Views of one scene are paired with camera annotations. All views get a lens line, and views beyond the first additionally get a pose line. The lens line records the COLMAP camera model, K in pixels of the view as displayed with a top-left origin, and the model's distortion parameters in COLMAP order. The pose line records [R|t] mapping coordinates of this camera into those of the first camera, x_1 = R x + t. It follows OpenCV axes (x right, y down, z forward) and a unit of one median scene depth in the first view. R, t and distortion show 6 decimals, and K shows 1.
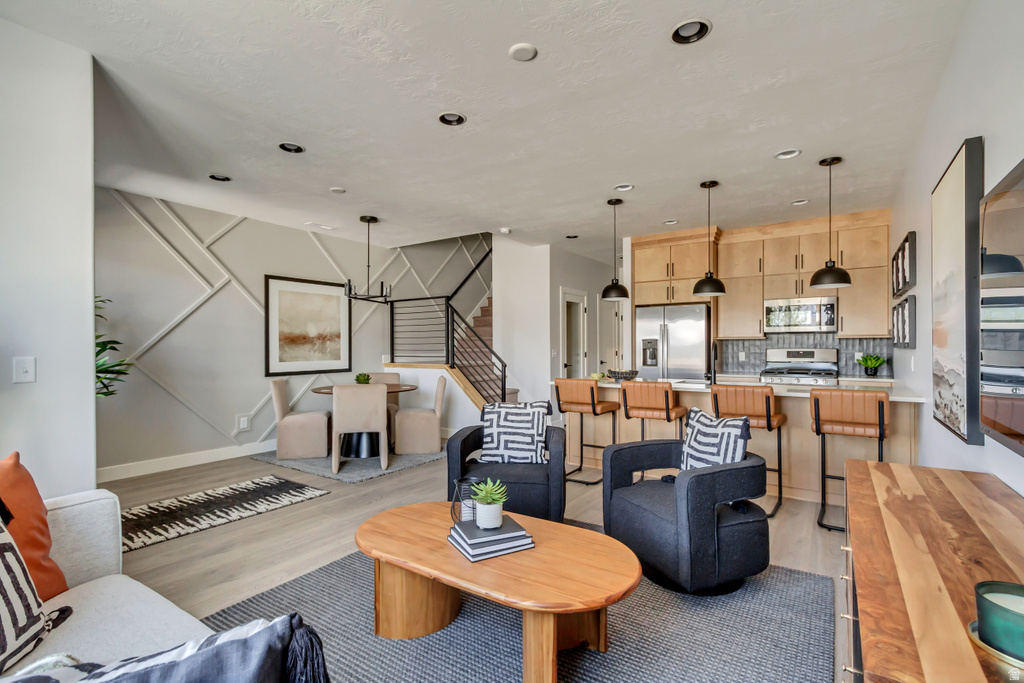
lens RADIAL K [[478.8, 0, 510.8], [0, 478.8, 345.0], [0, 0, 1]] dist [0.015300, -0.000063]
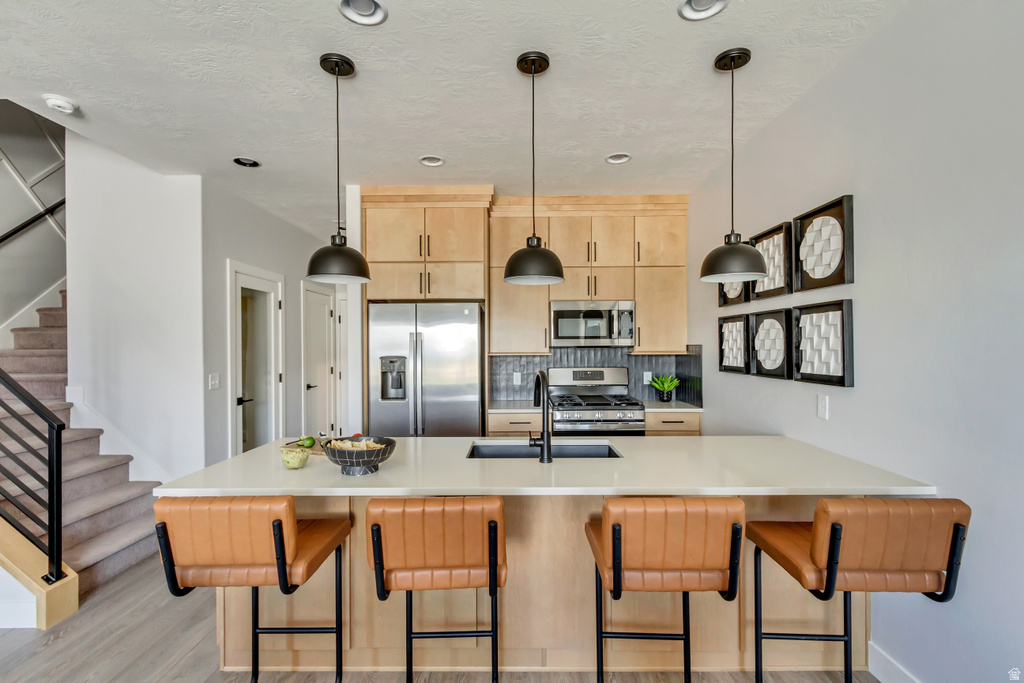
lens RADIAL K [[478.8, 0, 510.8], [0, 478.8, 345.0], [0, 0, 1]] dist [0.015300, -0.000063]
pose [[0.833535, 0.000397, 0.552467, 0.081209], [0.000987, 0.999997, -0.002207, -0.025706], [-0.552466, 0.002385, 0.833532, 0.423573]]
